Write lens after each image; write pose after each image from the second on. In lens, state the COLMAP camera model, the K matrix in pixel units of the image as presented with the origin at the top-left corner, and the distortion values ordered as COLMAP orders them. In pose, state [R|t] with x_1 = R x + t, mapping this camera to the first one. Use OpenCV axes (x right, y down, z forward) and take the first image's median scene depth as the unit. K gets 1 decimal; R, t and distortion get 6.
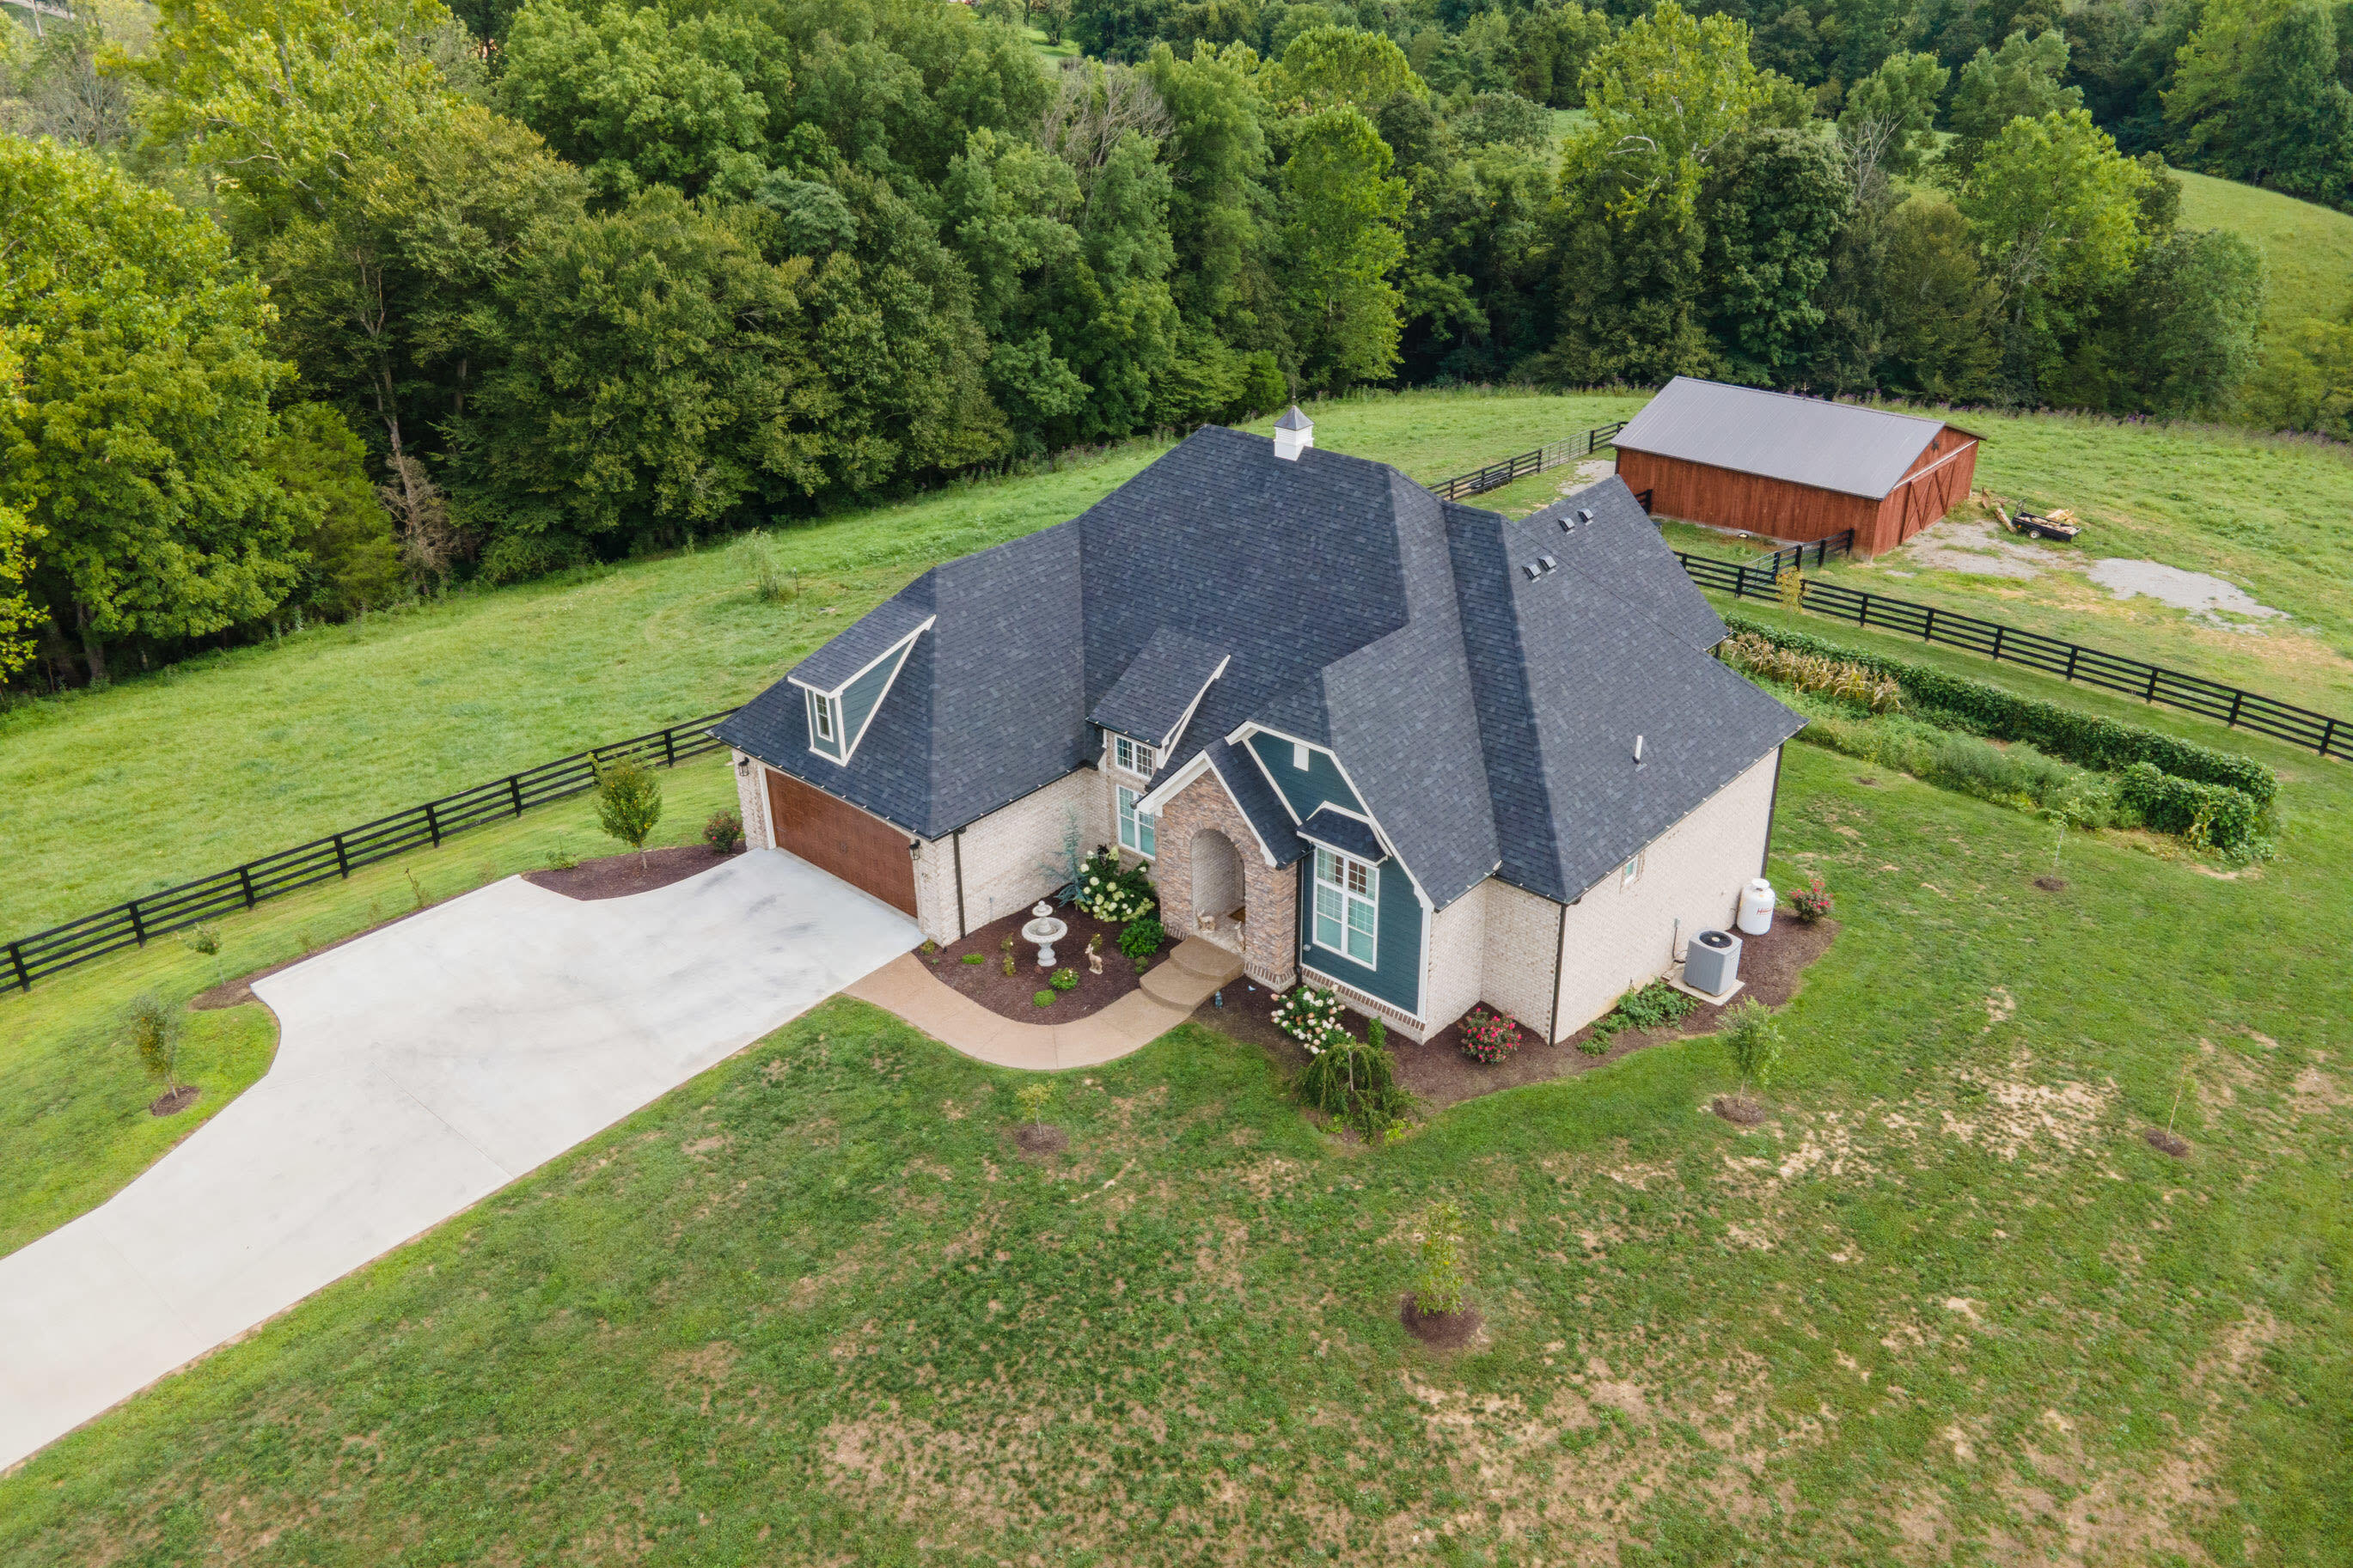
lens RADIAL K [[1749.0, 0, 1187.2], [0, 1749.0, 693.4], [0, 0, 1]] dist [0.000987, 0.074670]
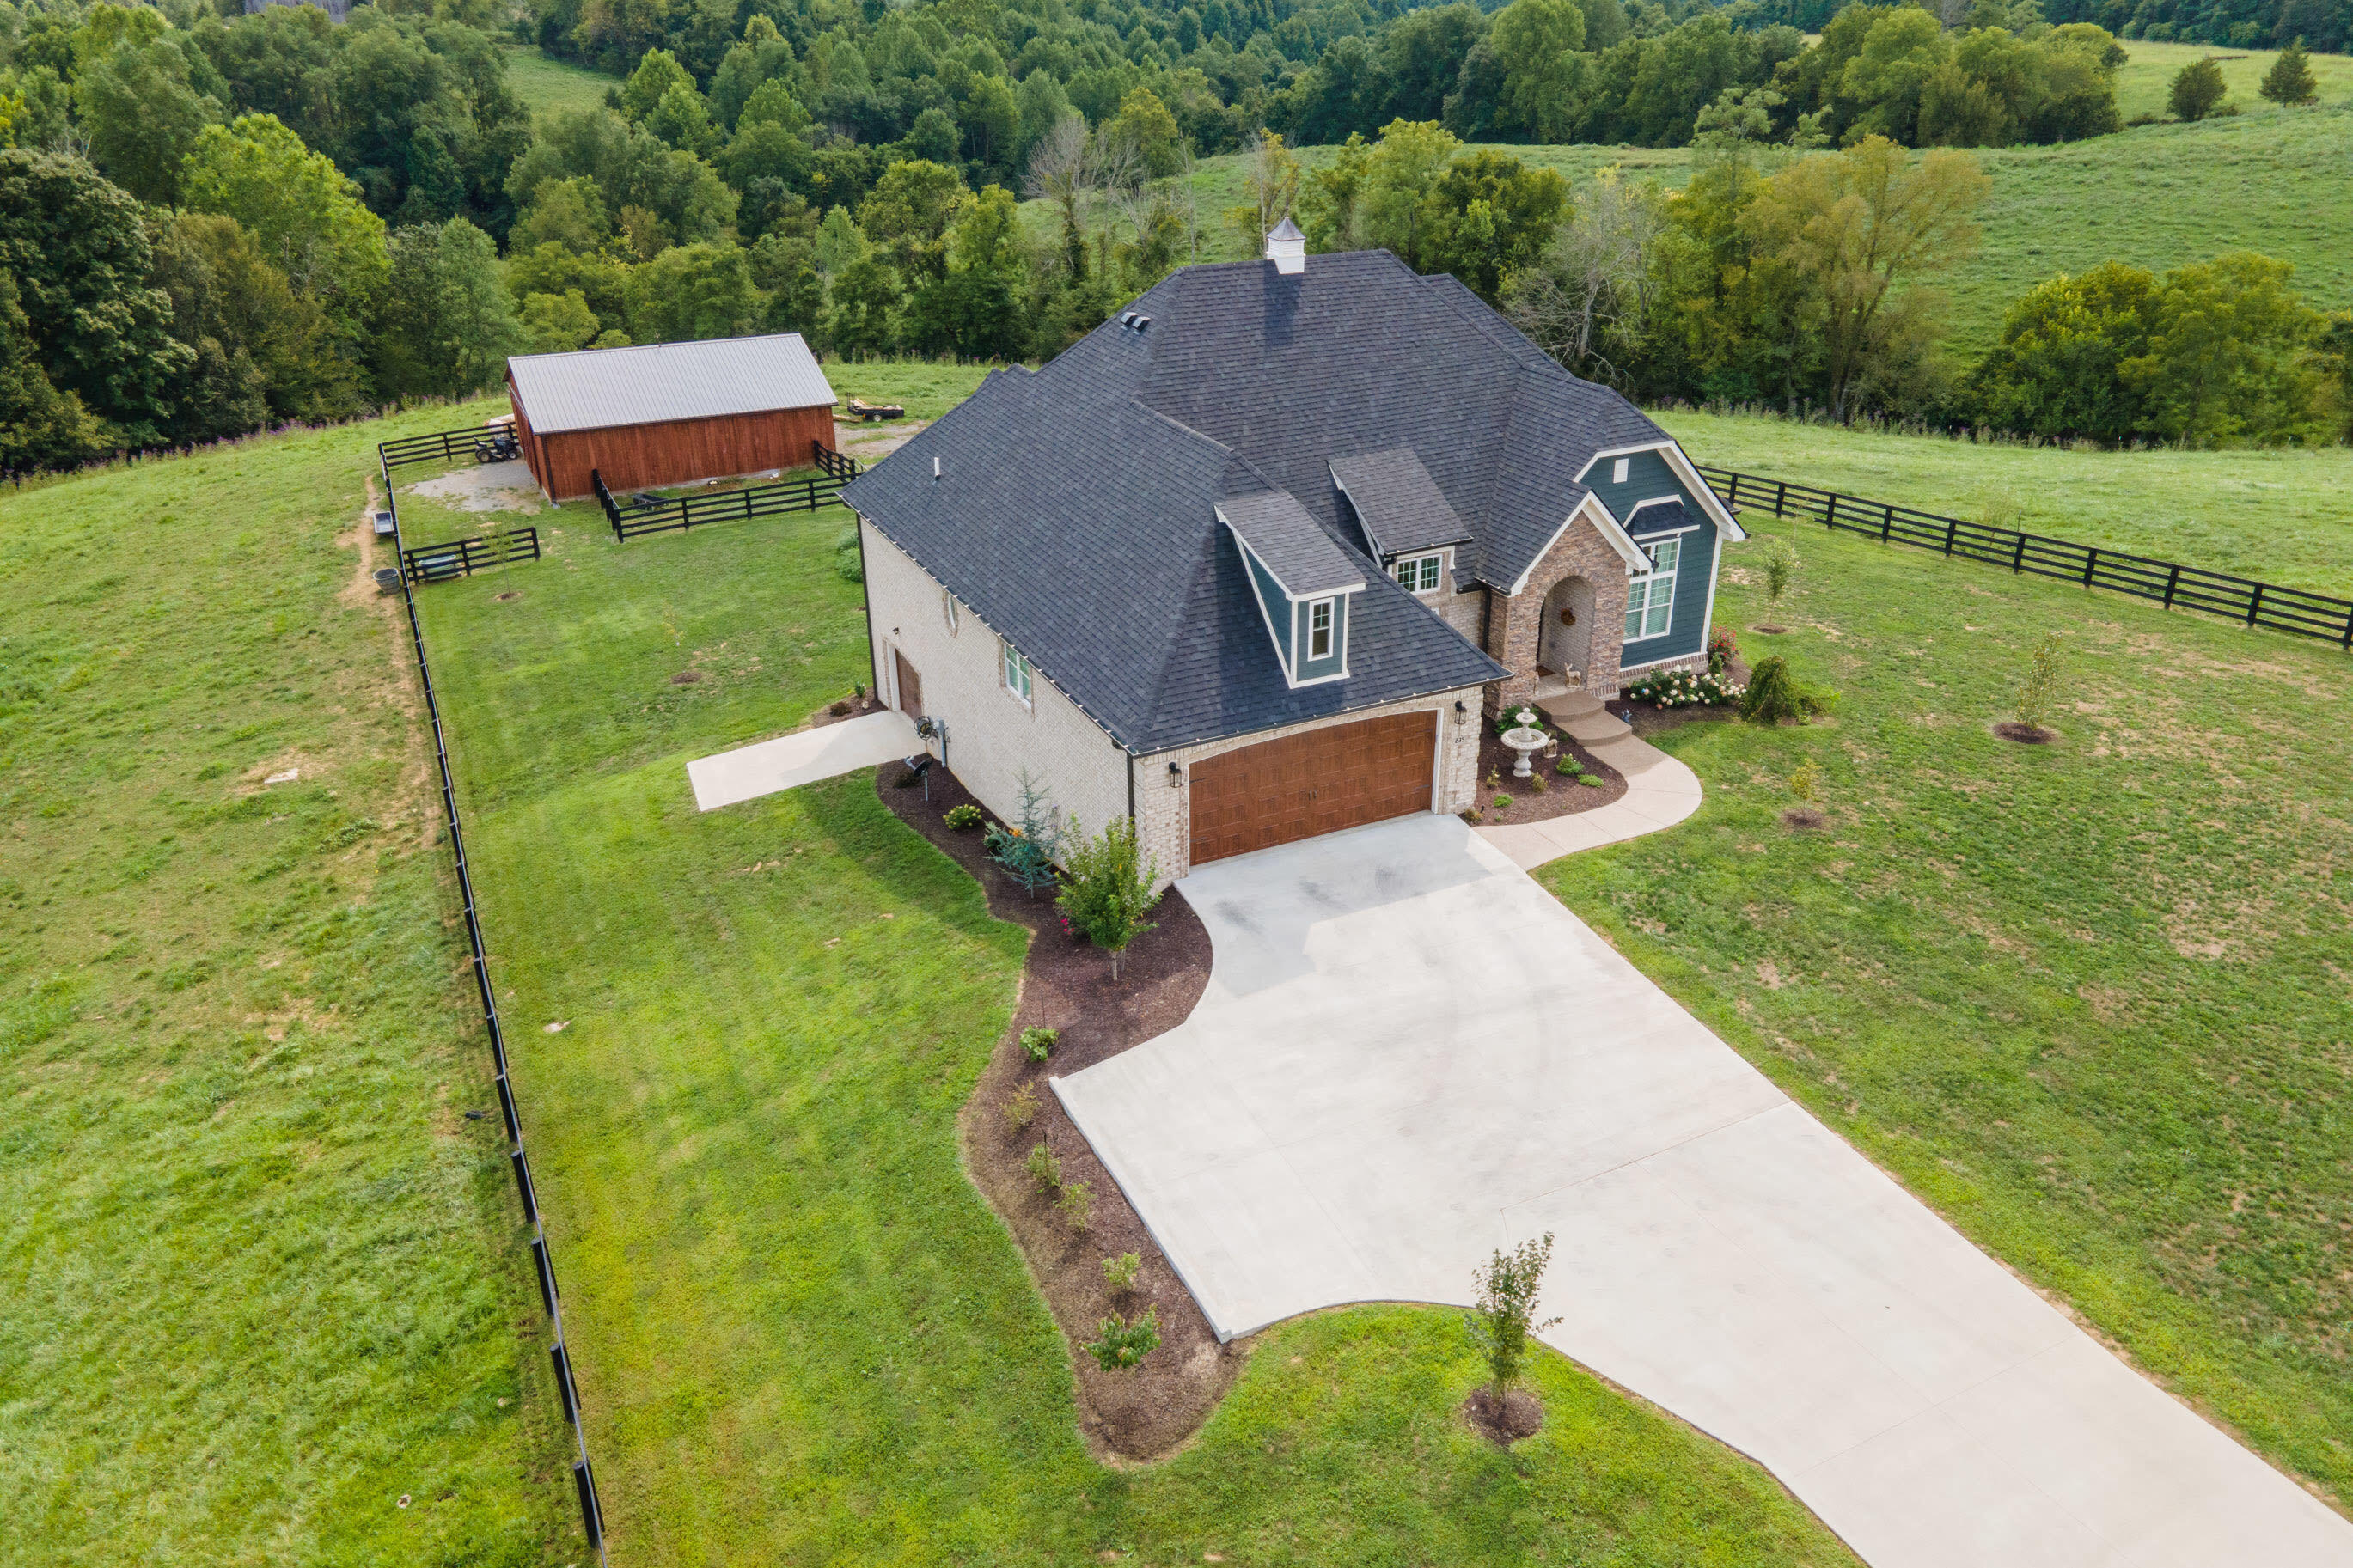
lens RADIAL K [[1749.0, 0, 1187.2], [0, 1749.0, 693.4], [0, 0, 1]] dist [0.000987, 0.074670]
pose [[0.365532, -0.343910, 0.864935, -0.779487], [0.379853, 0.903455, 0.198696, -0.121243], [-0.849764, 0.255918, 0.460877, 0.548135]]
